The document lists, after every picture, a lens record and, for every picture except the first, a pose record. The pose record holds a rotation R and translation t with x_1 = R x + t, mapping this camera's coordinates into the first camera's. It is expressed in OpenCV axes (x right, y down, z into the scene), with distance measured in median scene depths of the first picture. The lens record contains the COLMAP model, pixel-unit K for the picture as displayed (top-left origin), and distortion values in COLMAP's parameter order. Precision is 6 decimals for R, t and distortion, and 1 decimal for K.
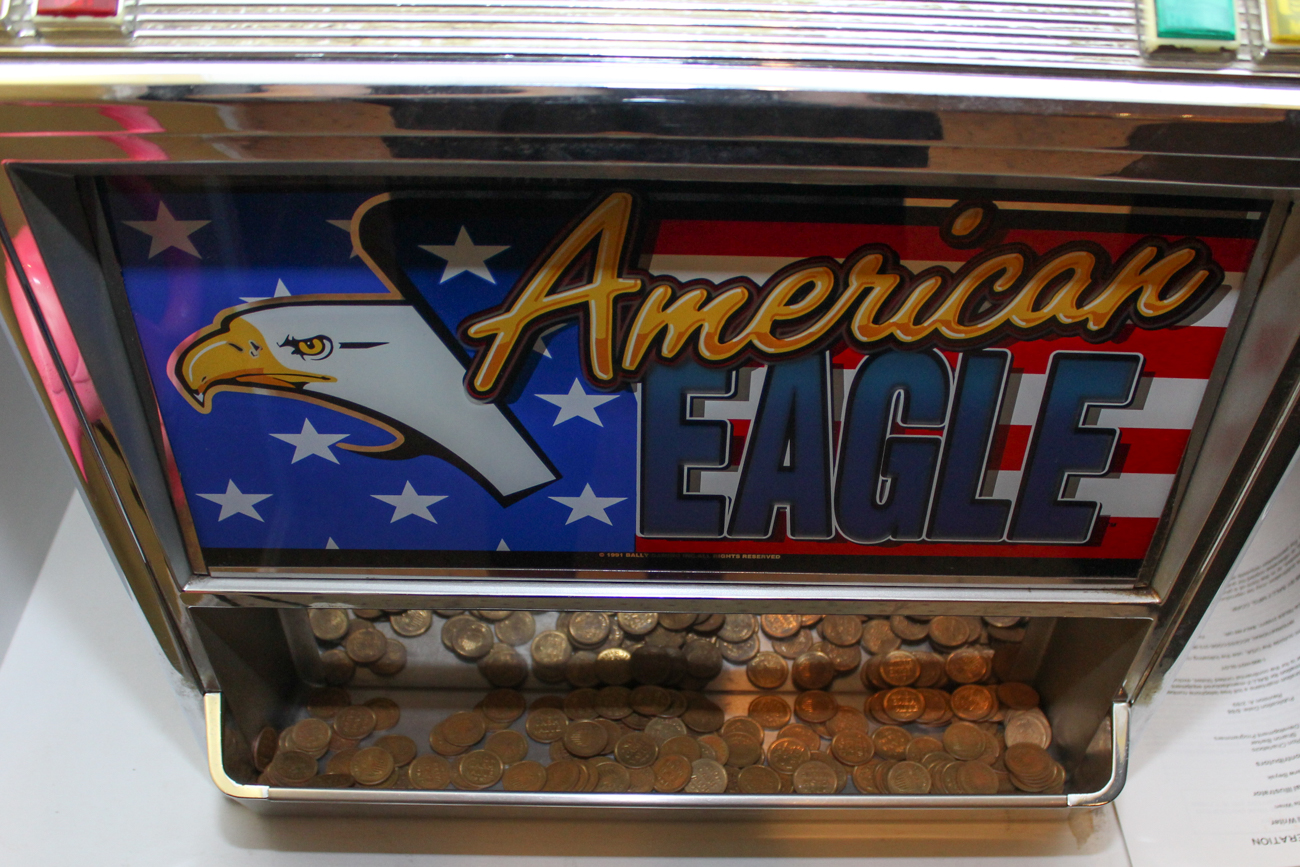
lens RADIAL K [[1450.9, 0, 653.2], [0, 1450.9, 566.3], [0, 0, 1]] dist [-0.138544, 0.000000]
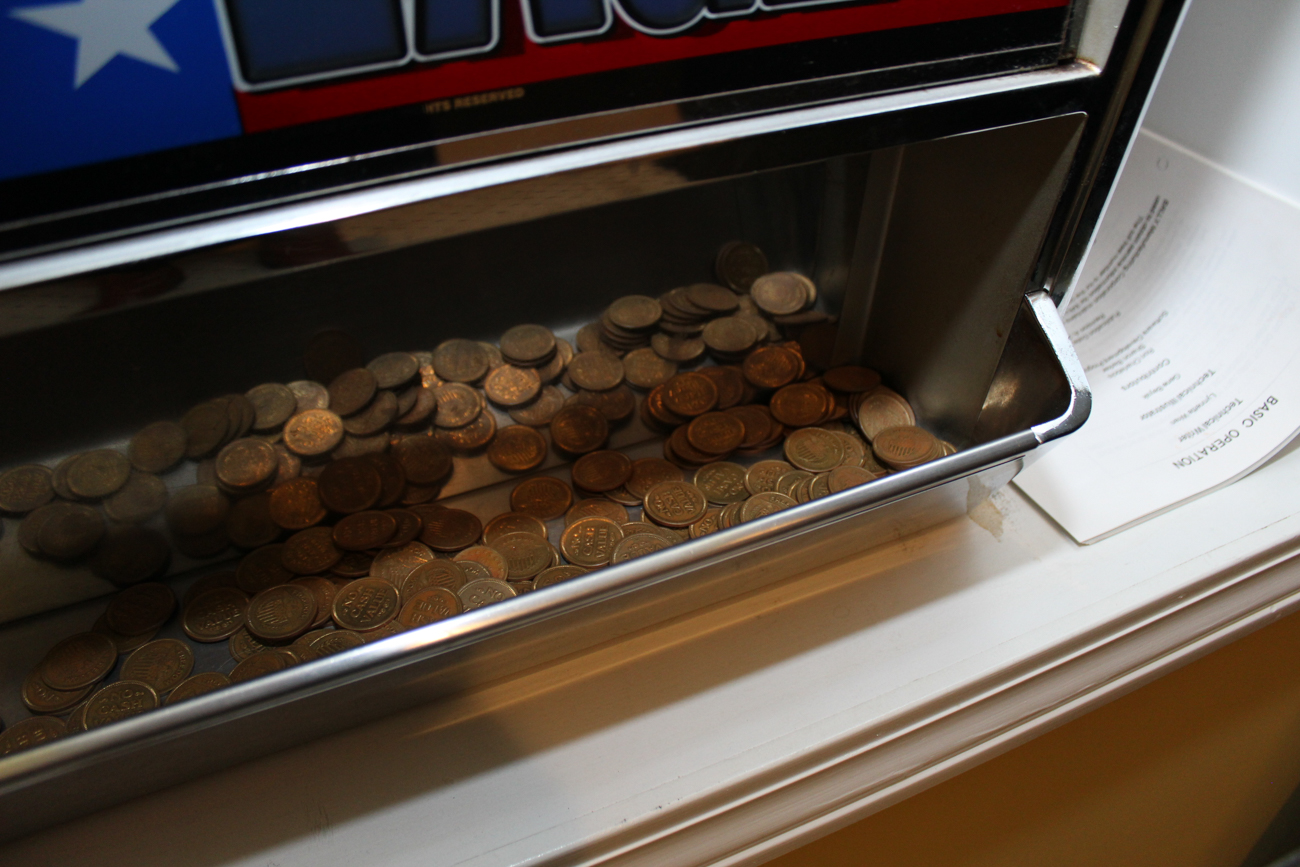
lens RADIAL K [[1069.2, 0, 662.0], [0, 1069.2, 443.8], [0, 0, 1]] dist [-0.166487, 0.094705]
pose [[0.909195, -0.276127, 0.311638, -0.017398], [0.304822, 0.951277, -0.046431, 0.115625], [-0.283633, 0.137209, 0.949066, 0.497091]]
